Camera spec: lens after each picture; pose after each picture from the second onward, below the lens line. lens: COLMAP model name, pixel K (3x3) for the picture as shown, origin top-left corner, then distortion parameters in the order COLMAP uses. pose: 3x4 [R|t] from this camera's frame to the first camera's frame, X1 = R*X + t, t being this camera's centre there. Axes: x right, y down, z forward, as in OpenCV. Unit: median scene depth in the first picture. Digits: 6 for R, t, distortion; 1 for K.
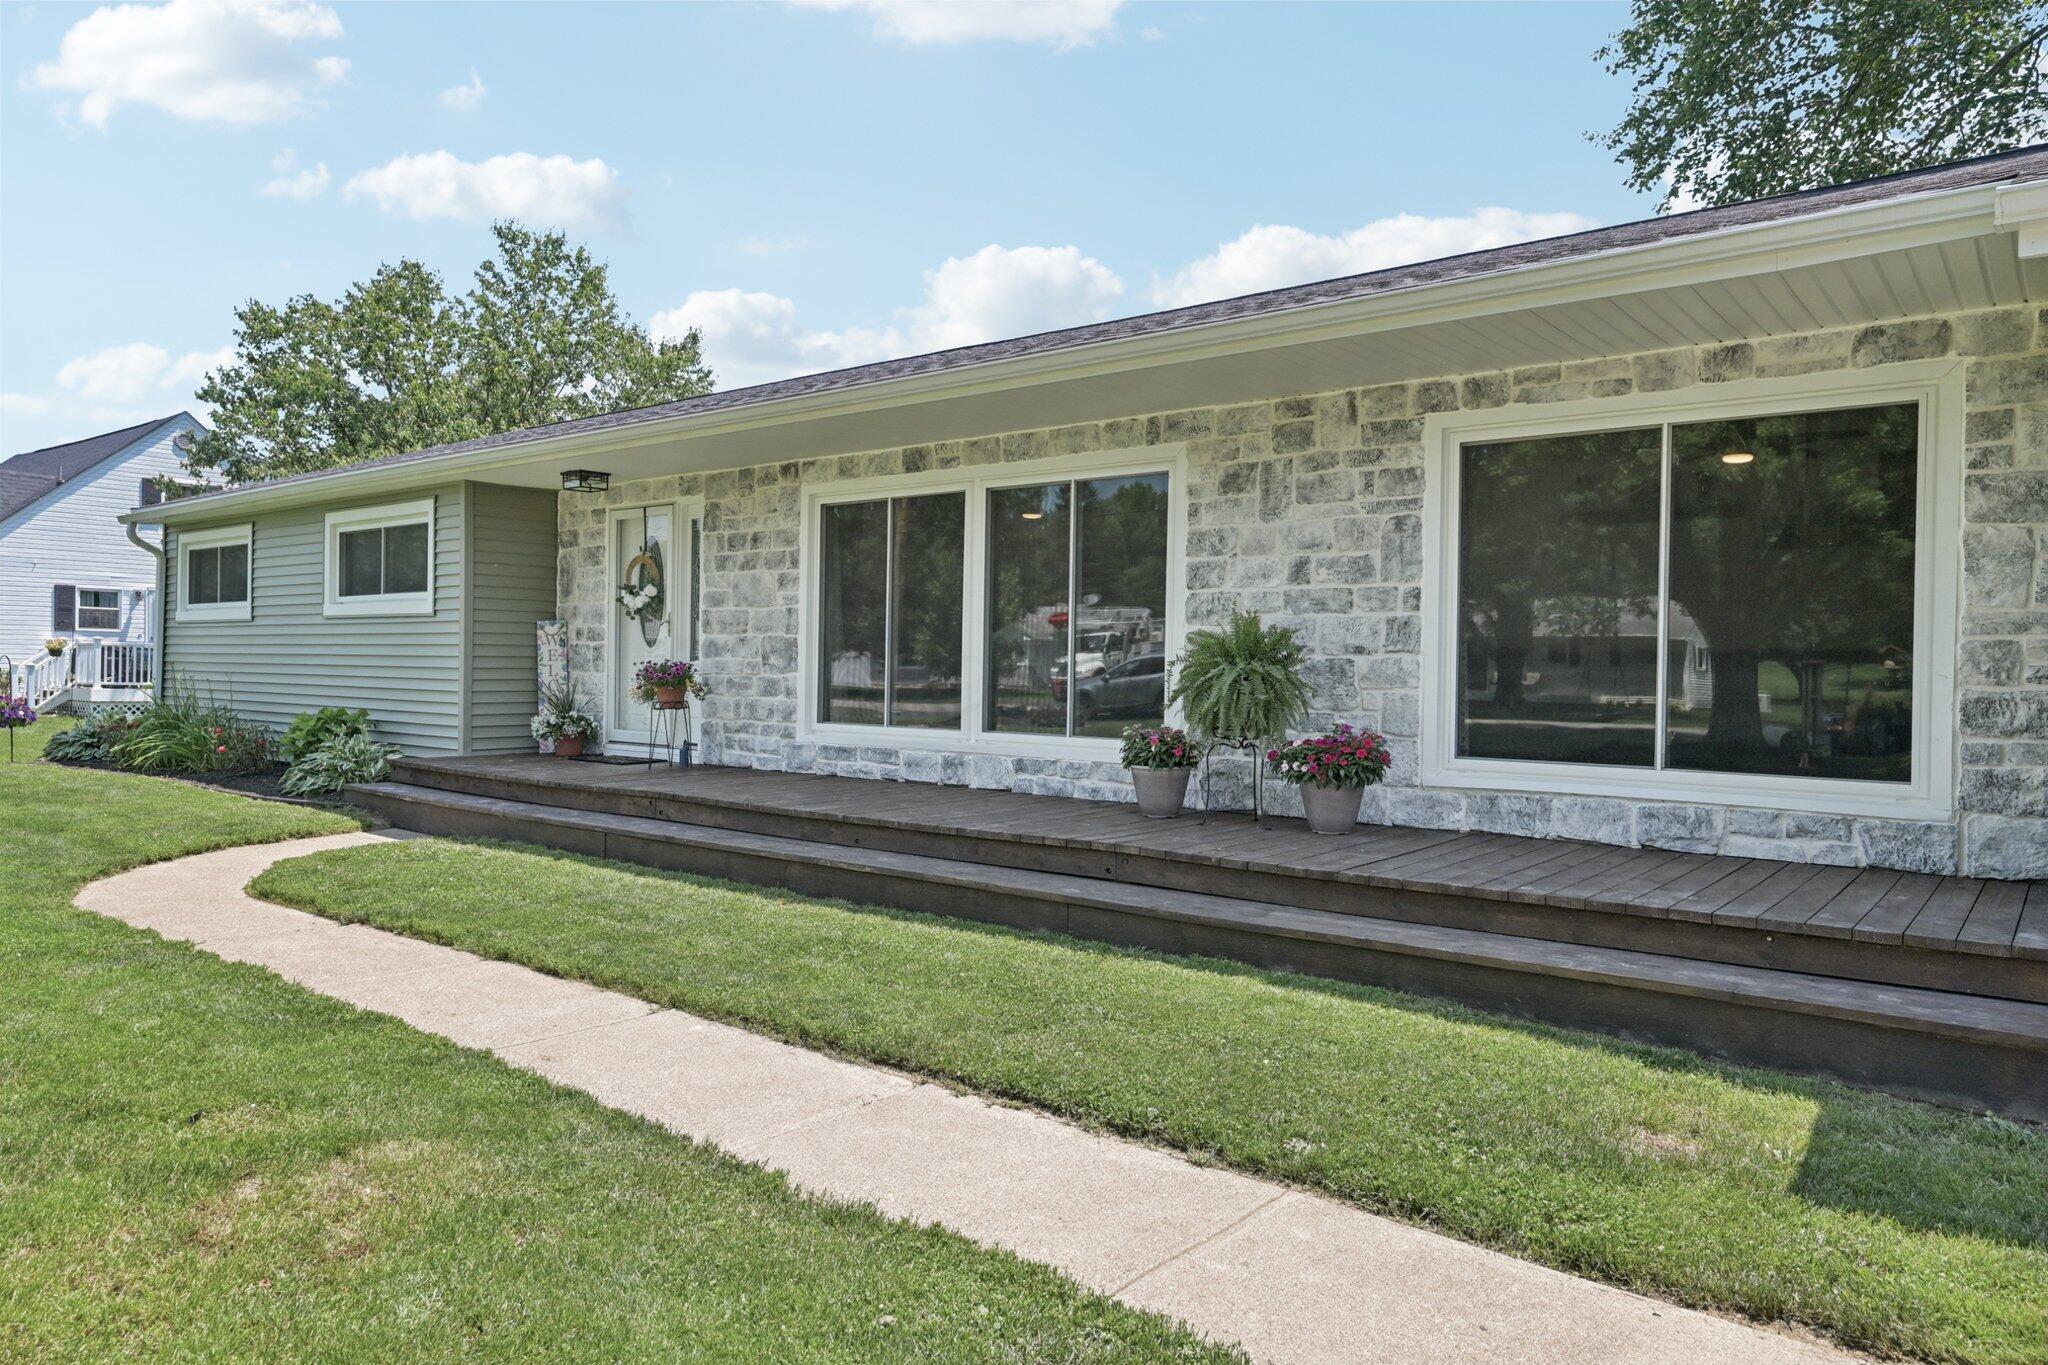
lens RADIAL K [[1328.9, 0, 1023.0], [0, 1328.9, 662.1], [0, 0, 1]] dist [-0.000072, 0.000026]
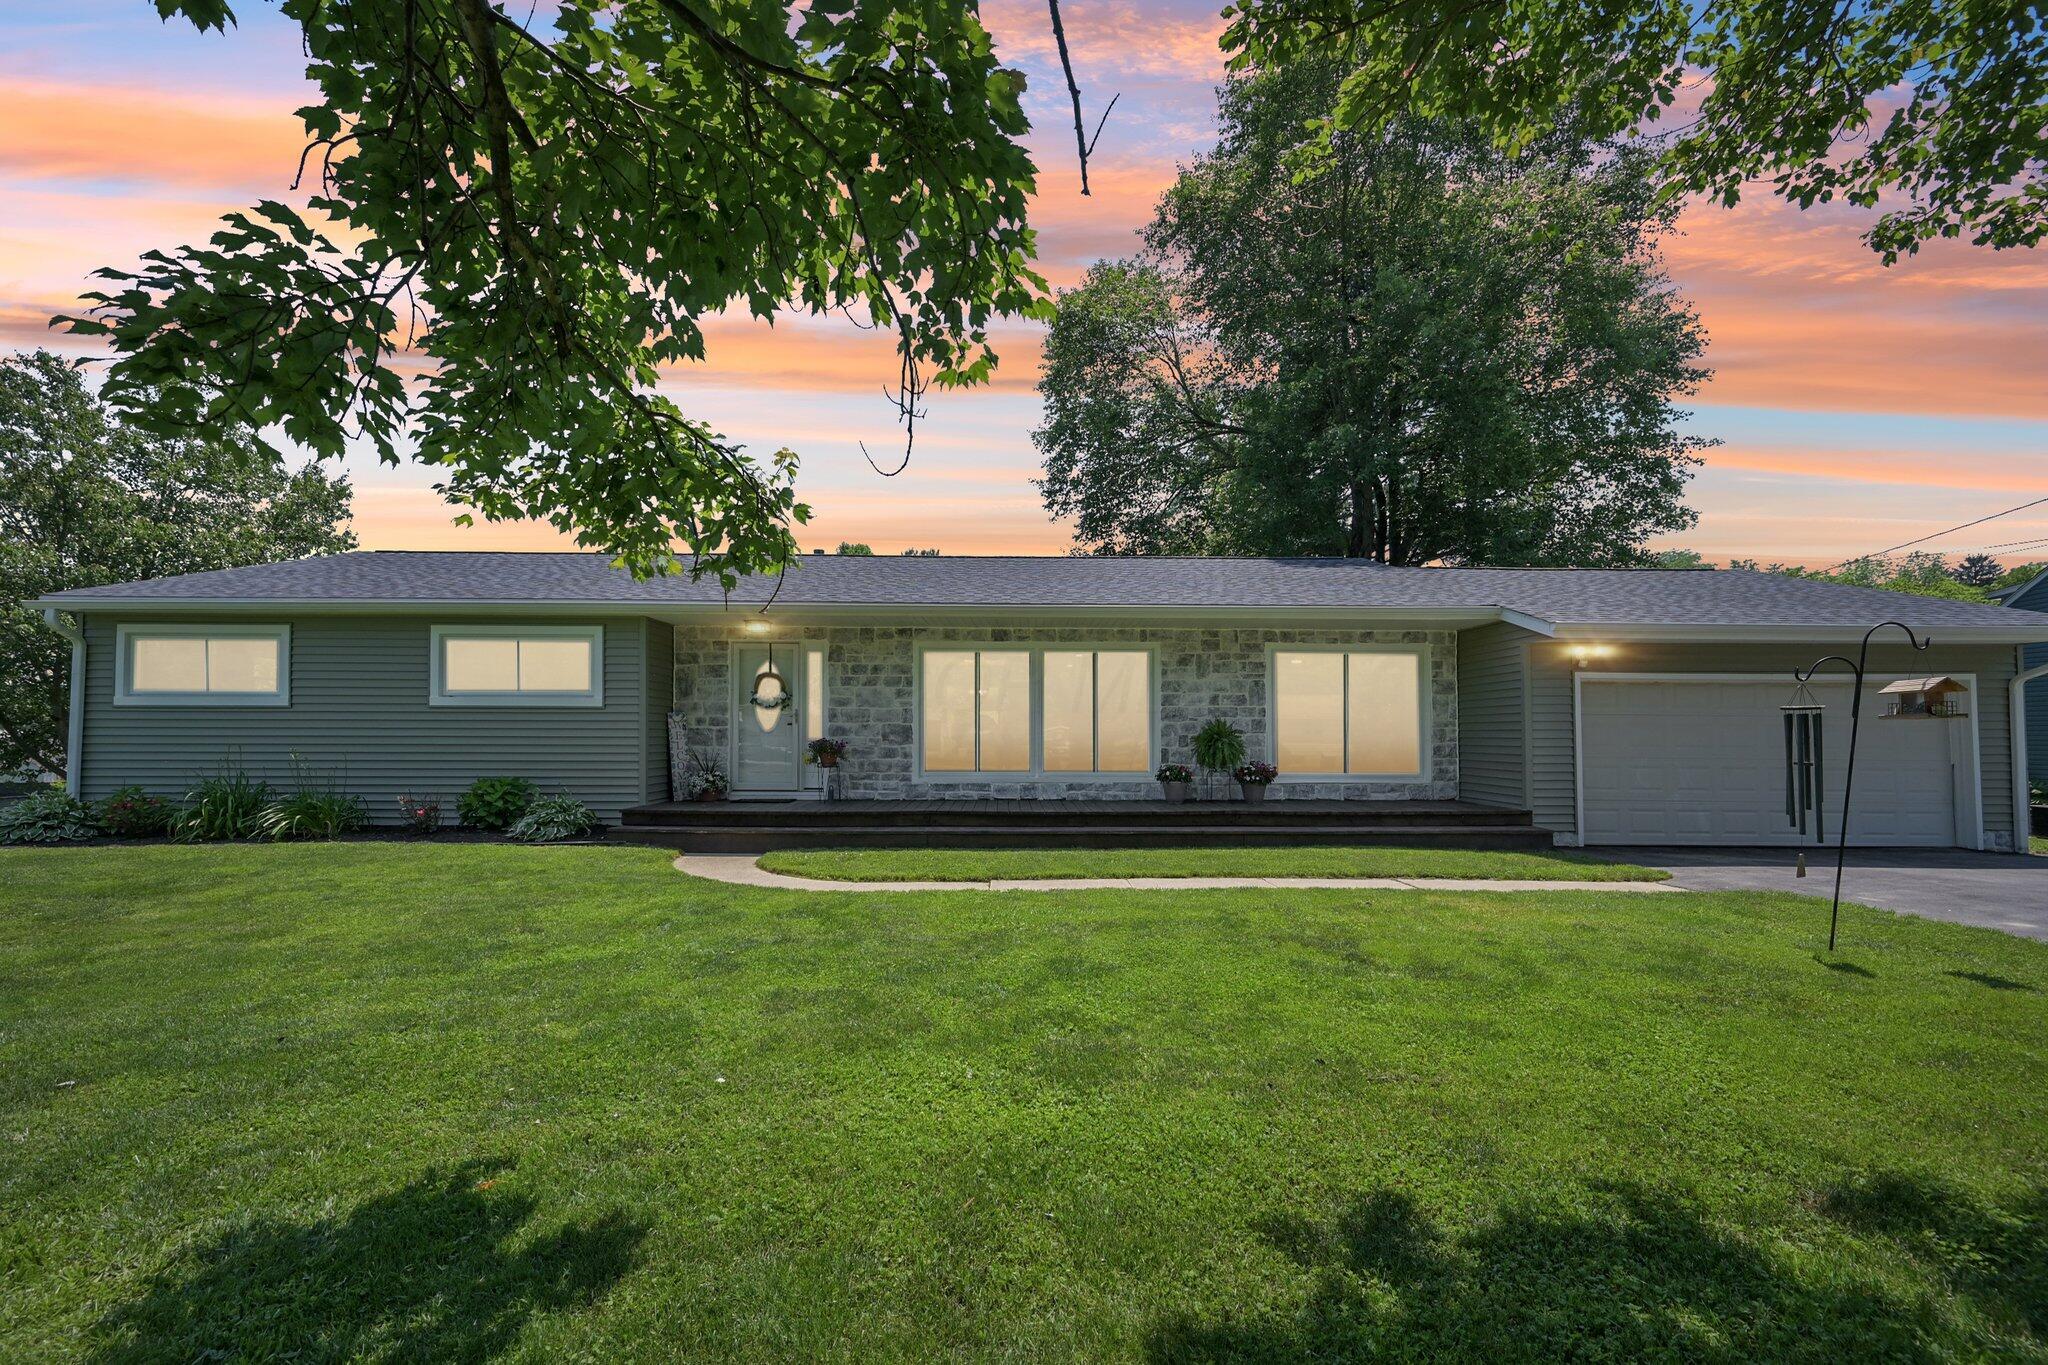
lens RADIAL K [[818.8, 0, 1019.3], [0, 818.8, 701.1], [0, 0, 1]] dist [0.000796, 0.000351]
pose [[0.766679, 0.015193, 0.641851, -0.831832], [0.005482, 0.999529, -0.030208, -0.017678], [-0.642007, 0.026678, 0.766234, 0.053878]]
